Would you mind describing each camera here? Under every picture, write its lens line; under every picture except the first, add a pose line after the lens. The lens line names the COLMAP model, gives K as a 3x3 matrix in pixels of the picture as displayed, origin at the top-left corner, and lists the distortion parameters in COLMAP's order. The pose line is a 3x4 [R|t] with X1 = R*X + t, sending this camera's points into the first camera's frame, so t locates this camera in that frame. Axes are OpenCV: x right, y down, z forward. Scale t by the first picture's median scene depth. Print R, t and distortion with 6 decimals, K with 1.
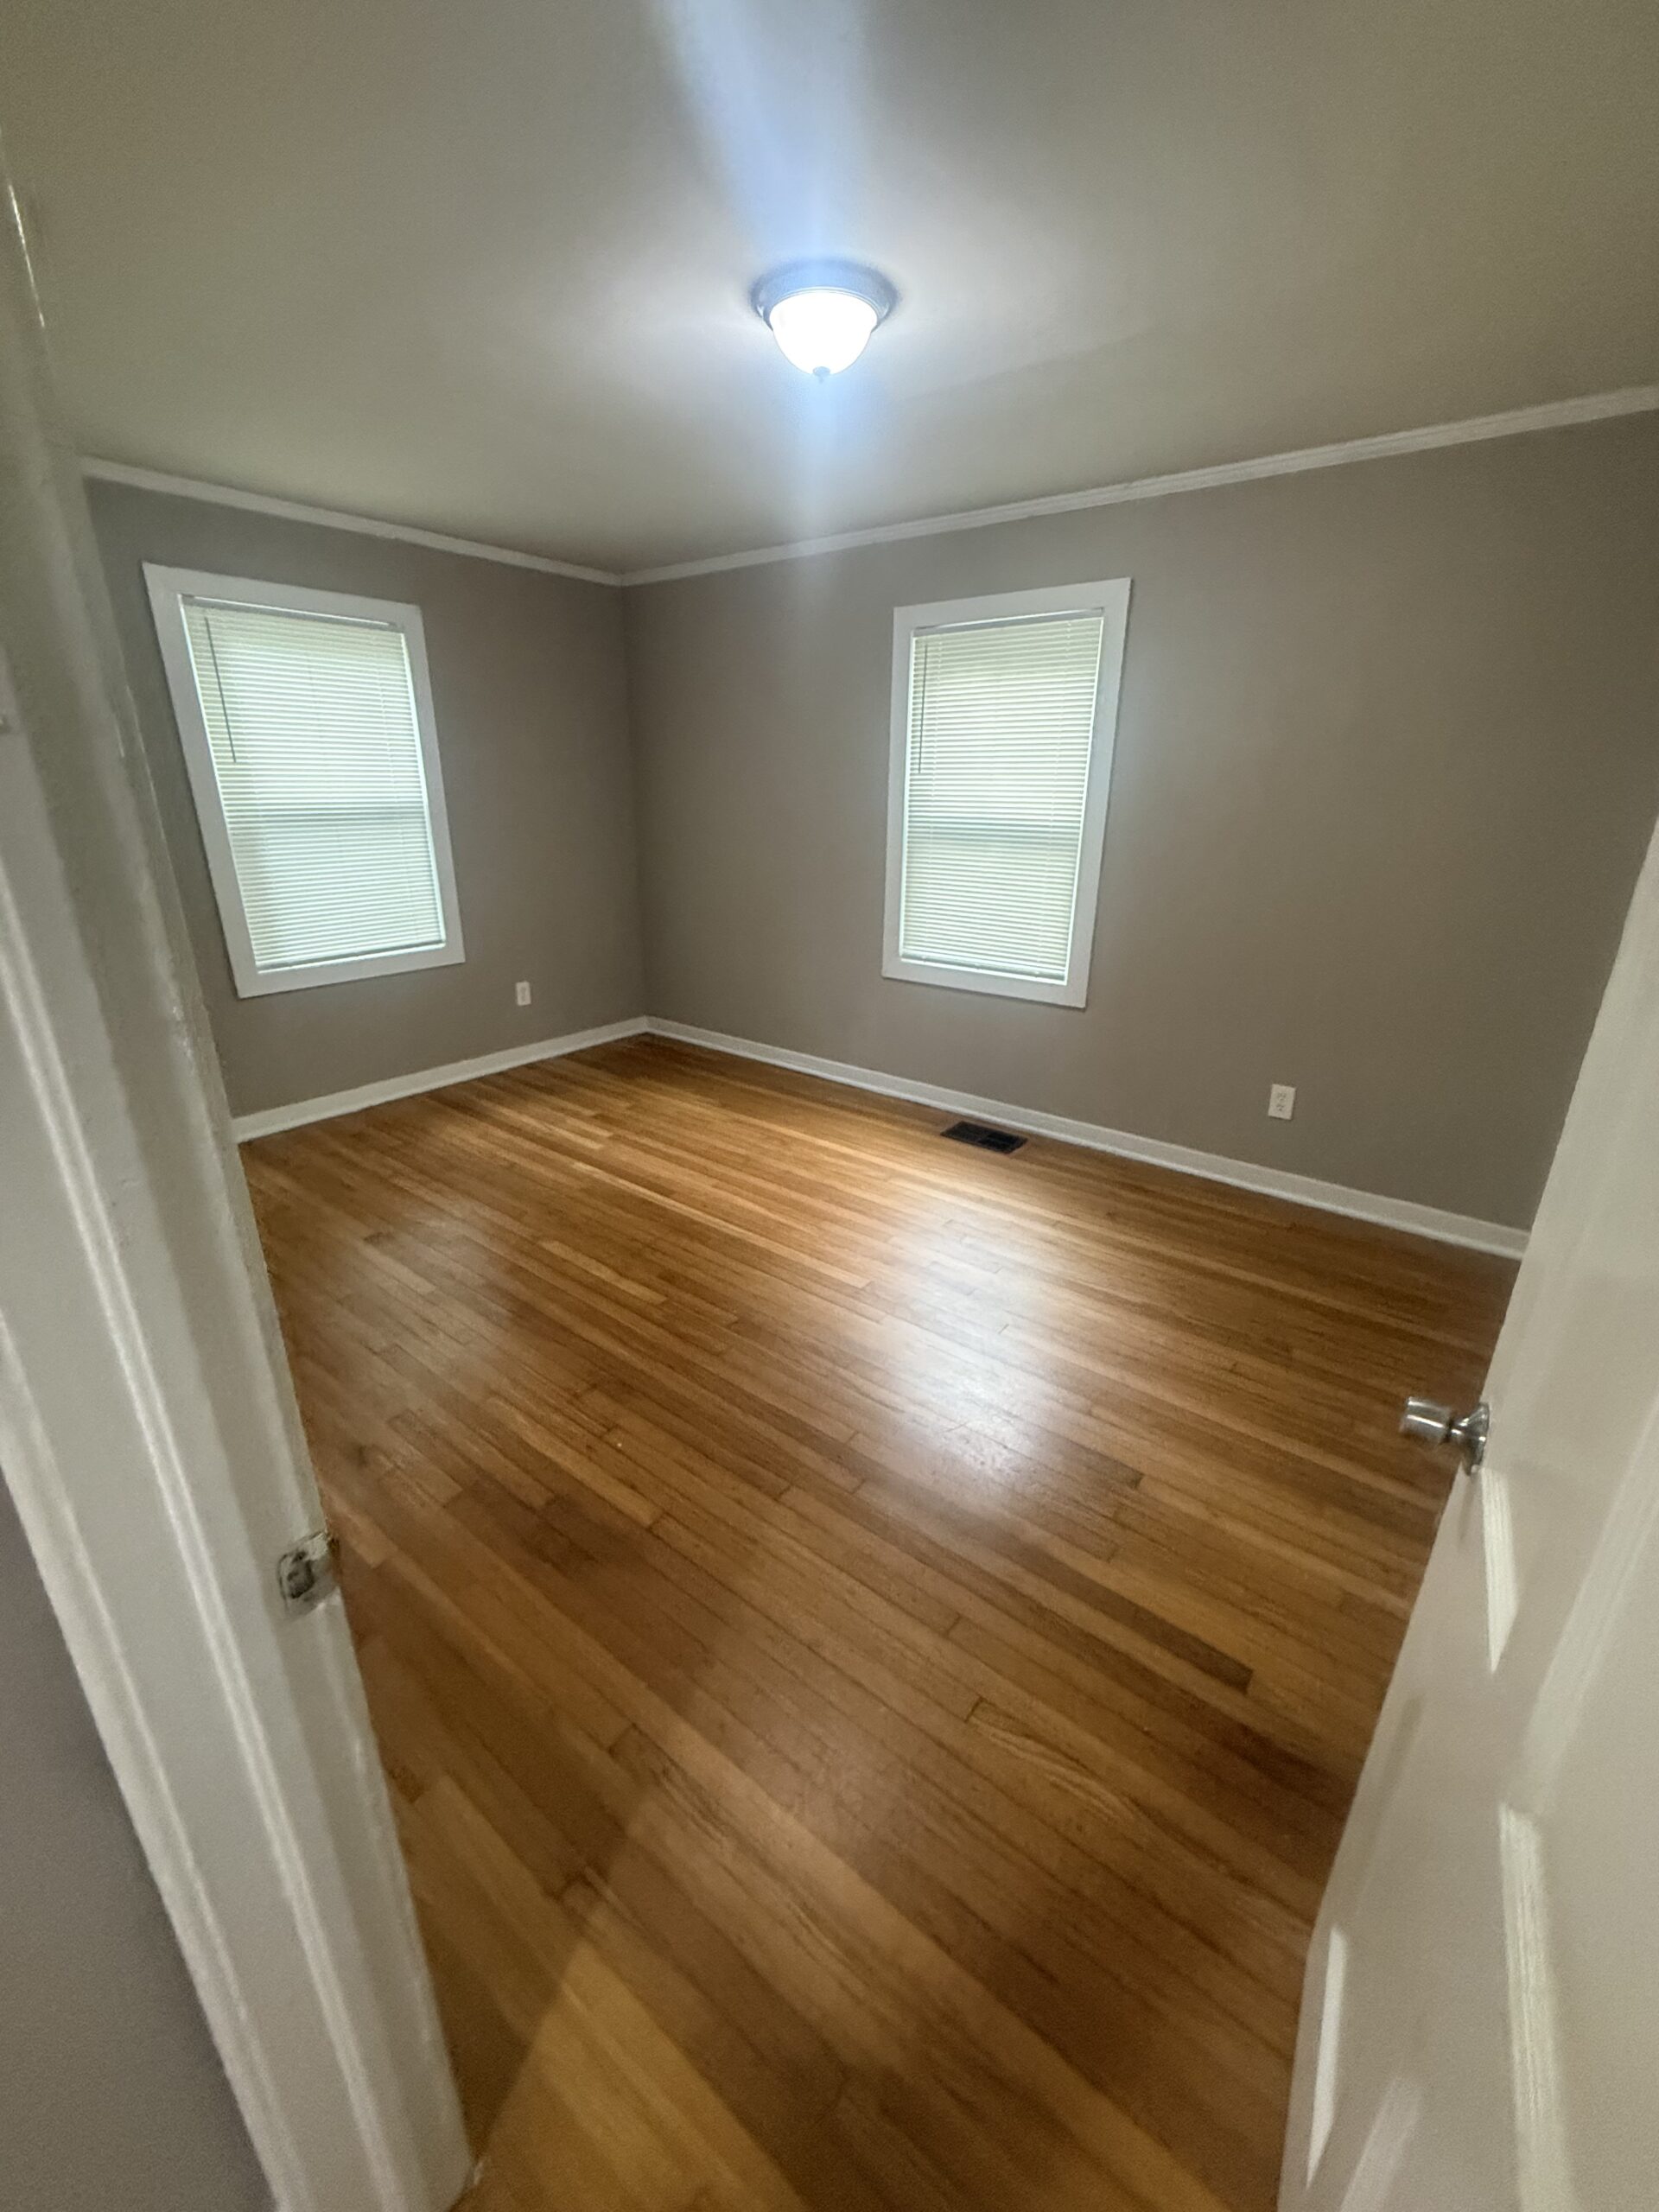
lens RADIAL K [[883.3, 0, 830.8], [0, 883.3, 1099.7], [0, 0, 1]] dist [-0.003665, -0.000483]
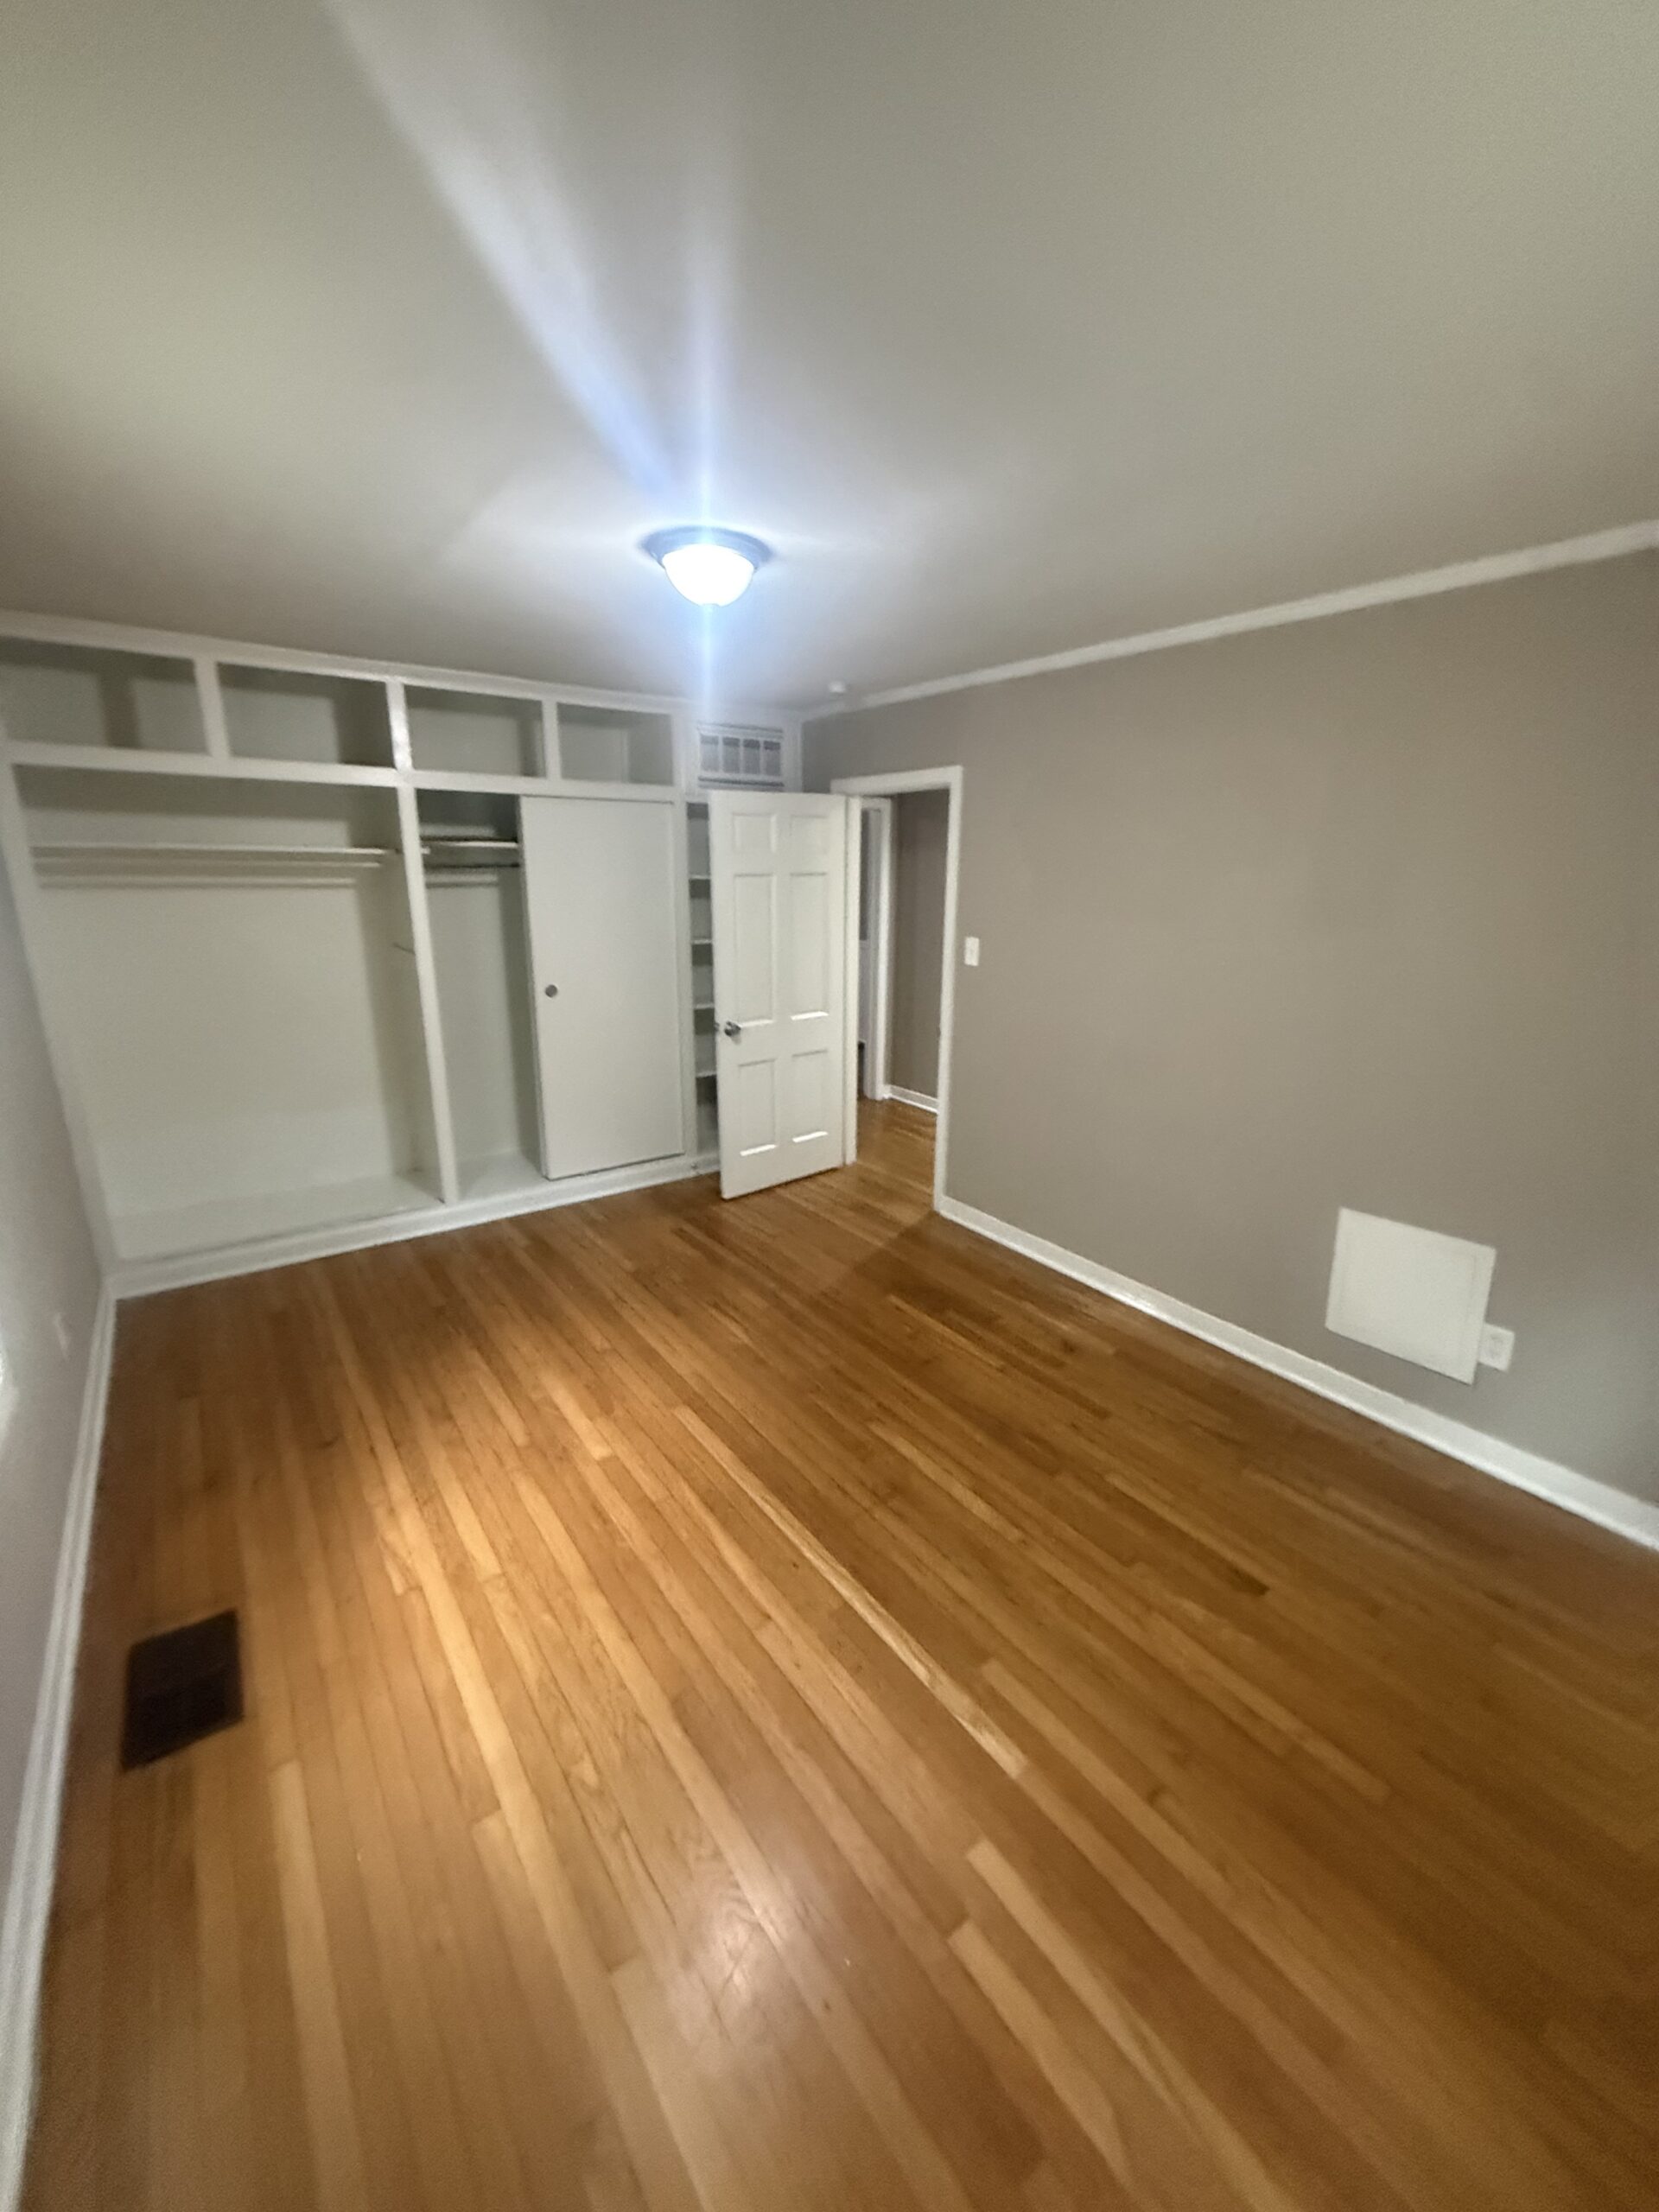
lens RADIAL K [[883.3, 0, 830.8], [0, 883.3, 1099.7], [0, 0, 1]] dist [-0.003665, -0.000483]
pose [[-0.960715, -0.089190, 0.262814, -0.302666], [0.080697, 0.816273, 0.572002, -0.531247], [-0.265545, 0.570739, -0.777009, 1.261299]]
